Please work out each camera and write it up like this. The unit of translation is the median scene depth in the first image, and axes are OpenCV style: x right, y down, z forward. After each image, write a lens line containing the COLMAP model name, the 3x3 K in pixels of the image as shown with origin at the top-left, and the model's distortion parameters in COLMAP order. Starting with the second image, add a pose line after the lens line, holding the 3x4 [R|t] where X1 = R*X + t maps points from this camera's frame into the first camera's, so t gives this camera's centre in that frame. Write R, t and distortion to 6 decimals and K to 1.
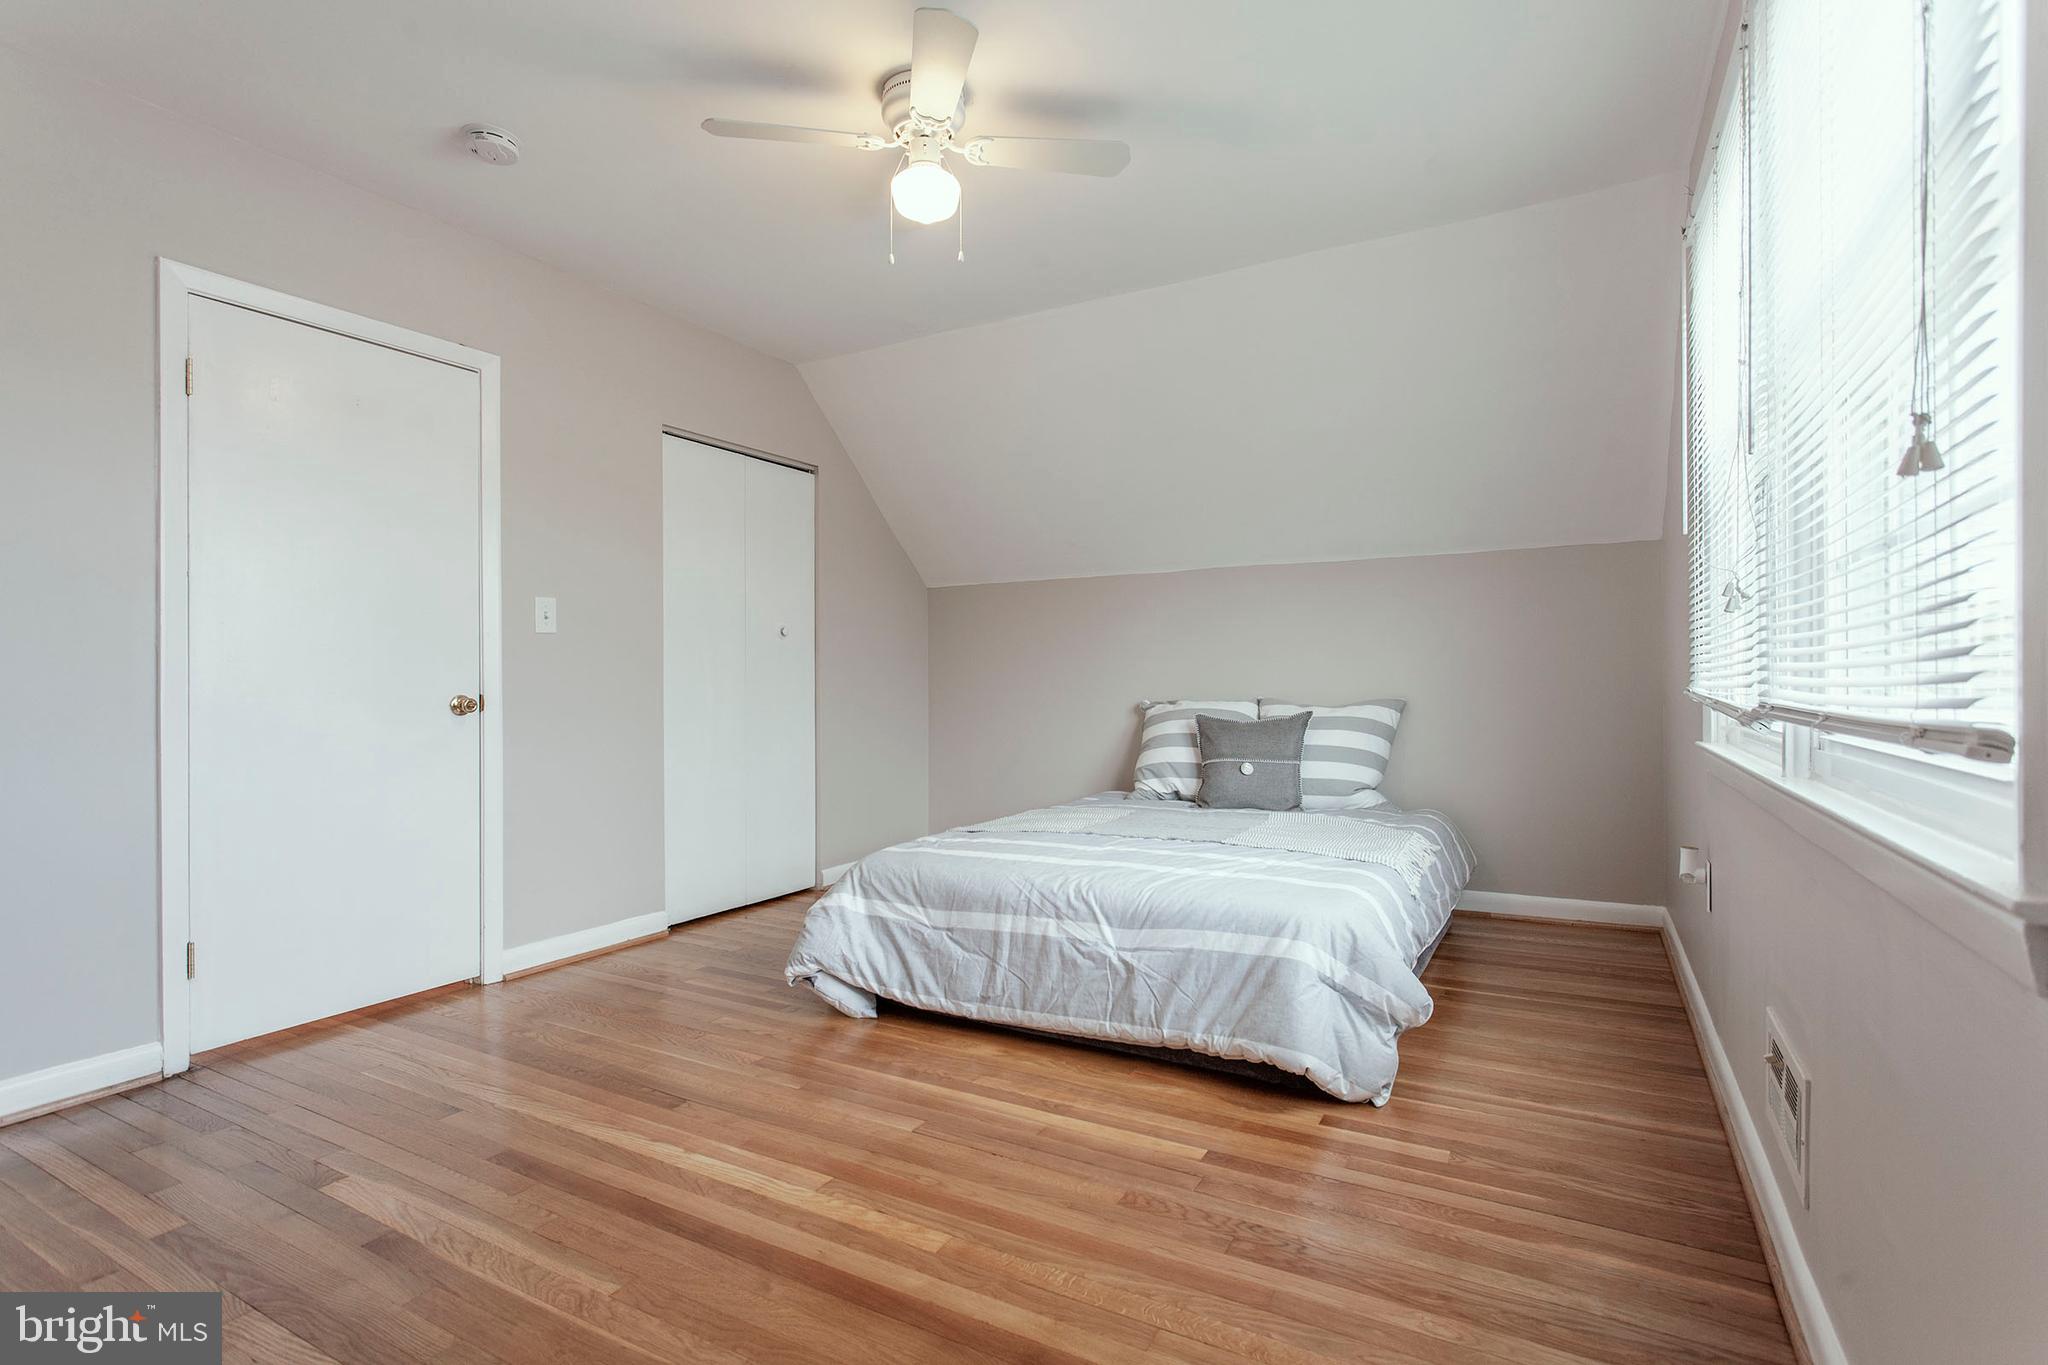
lens RADIAL K [[974.4, 0, 1027.6], [0, 974.4, 685.1], [0, 0, 1]] dist [0.007457, -0.000367]
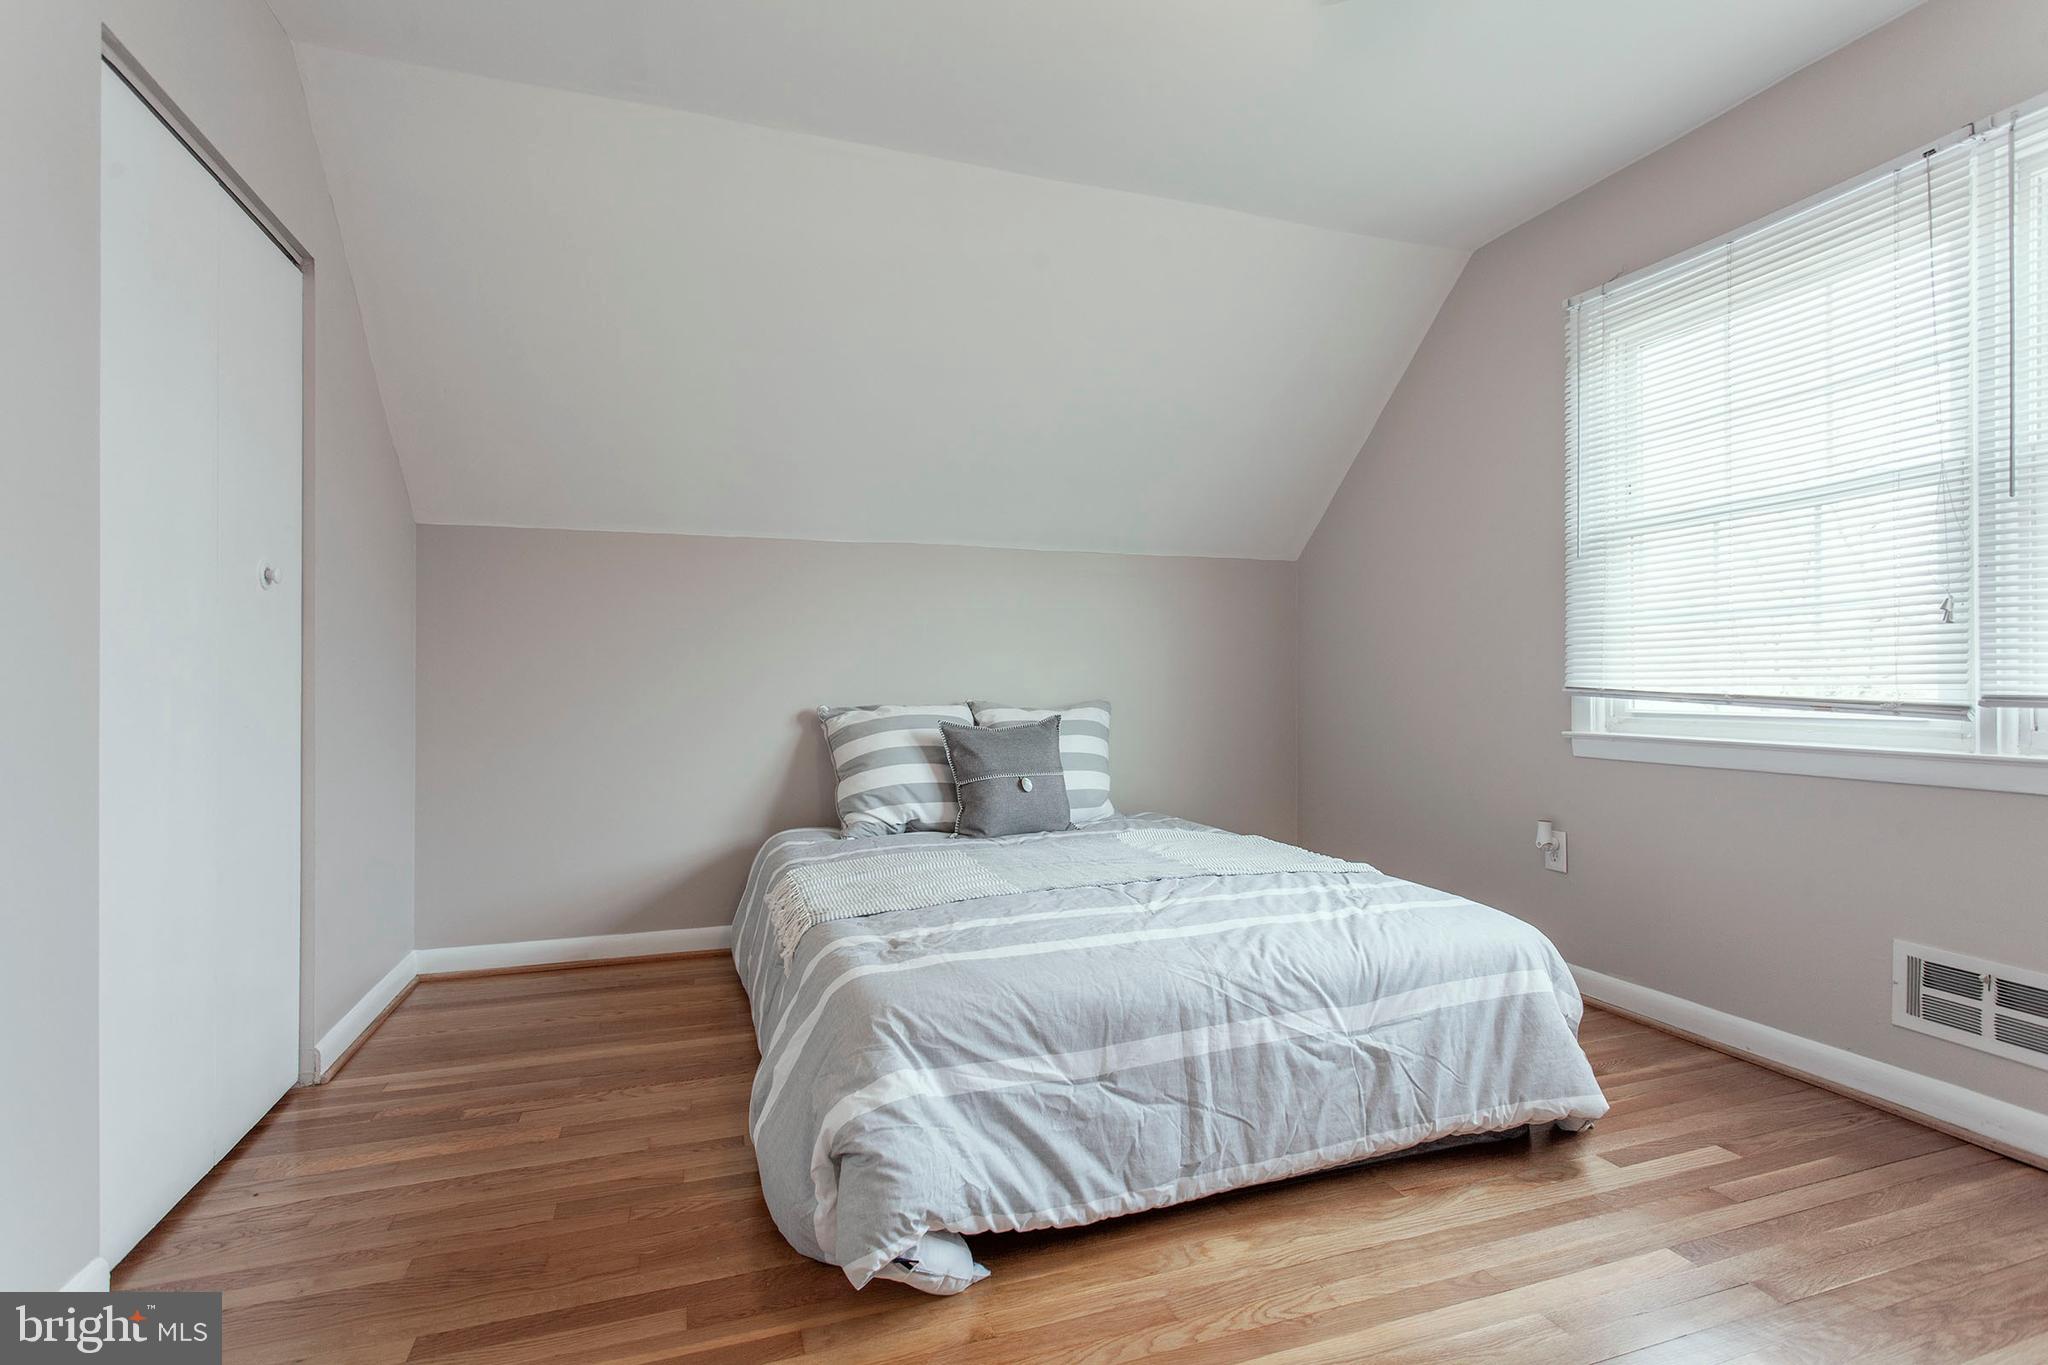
lens RADIAL K [[974.4, 0, 1027.6], [0, 974.4, 685.1], [0, 0, 1]] dist [0.007457, -0.000367]
pose [[0.661522, 0.002384, 0.749922, -0.590794], [0.001548, 0.999988, -0.004544, 0.005083], [-0.749924, 0.004167, 0.661511, 0.642507]]
